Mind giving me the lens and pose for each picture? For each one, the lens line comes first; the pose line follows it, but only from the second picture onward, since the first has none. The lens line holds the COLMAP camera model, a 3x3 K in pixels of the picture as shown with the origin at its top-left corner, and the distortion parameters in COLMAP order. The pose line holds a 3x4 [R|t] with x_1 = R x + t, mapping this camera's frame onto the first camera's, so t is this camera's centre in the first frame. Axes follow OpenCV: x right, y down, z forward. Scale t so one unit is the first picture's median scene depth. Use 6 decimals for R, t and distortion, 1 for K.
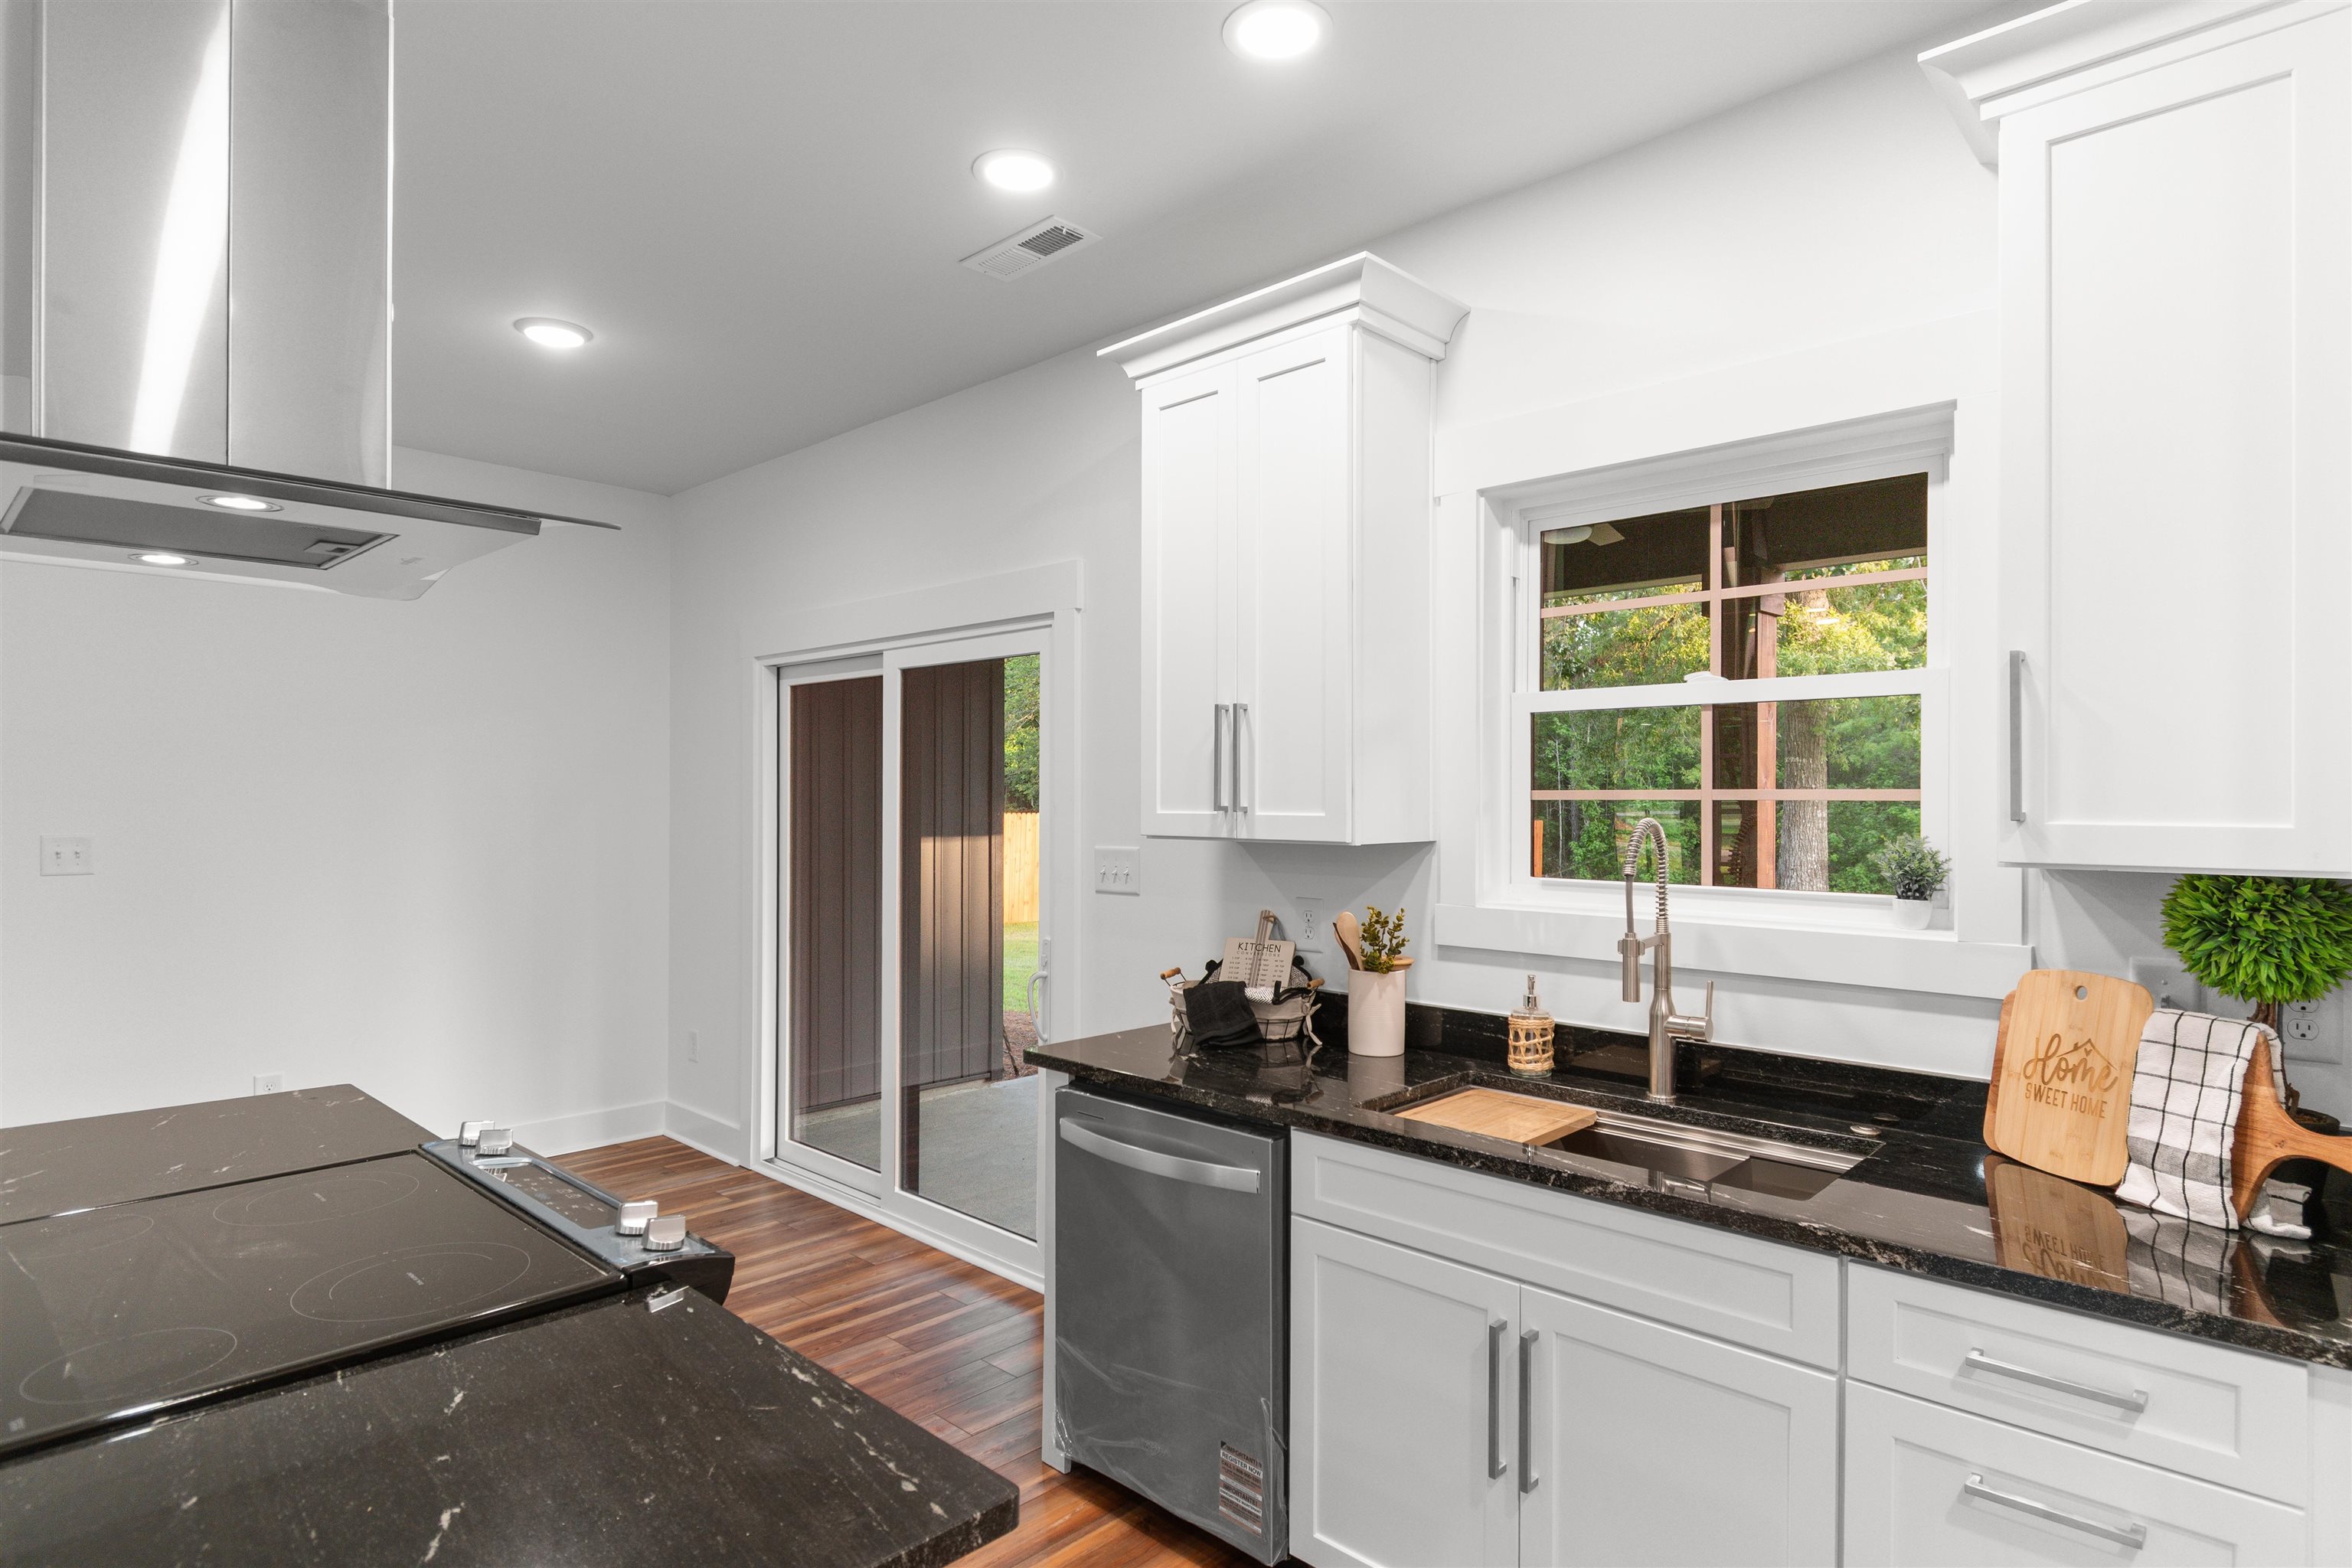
lens RADIAL K [[1242.1, 0, 1192.1], [0, 1242.1, 799.5], [0, 0, 1]] dist [0.011415, -0.000167]
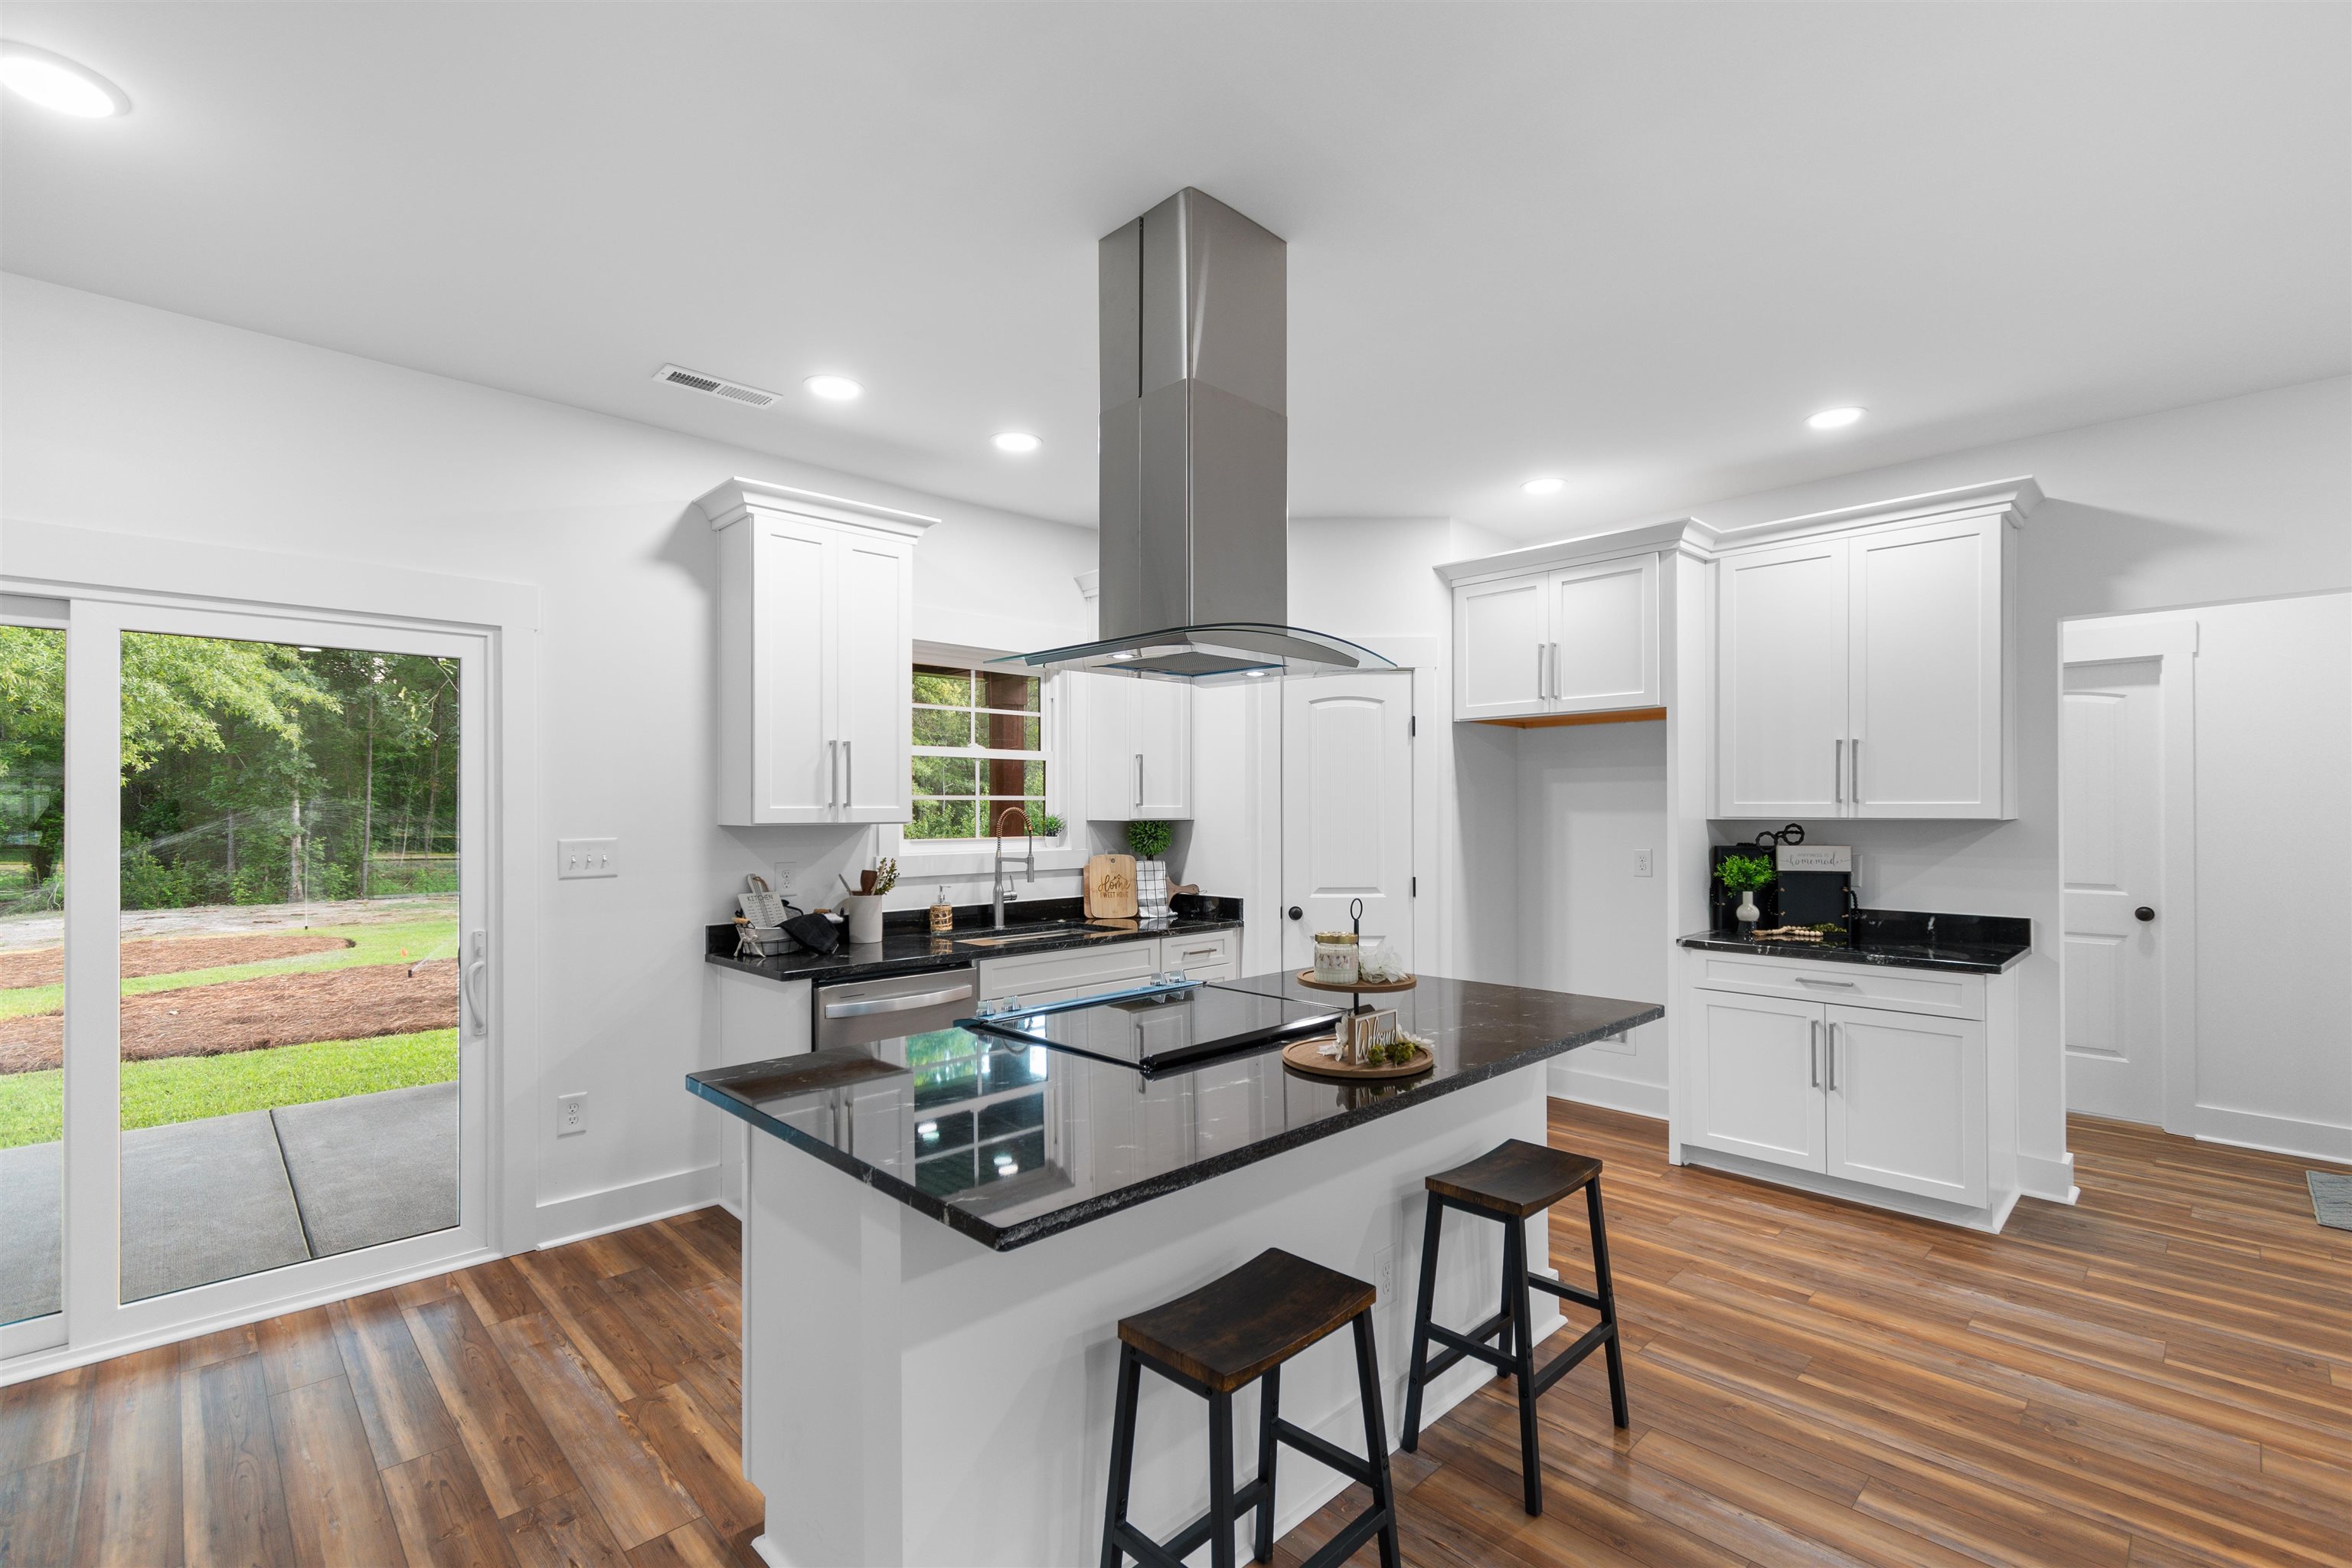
lens RADIAL K [[1039.5, 0, 1186.8], [0, 1039.5, 806.7], [0, 0, 1]] dist [0.002277, 0.000728]
pose [[0.045485, -0.001553, 0.998964, -1.440604], [0.004864, 0.999987, 0.001333, 0.011786], [-0.998953, 0.004798, 0.045492, 0.525433]]
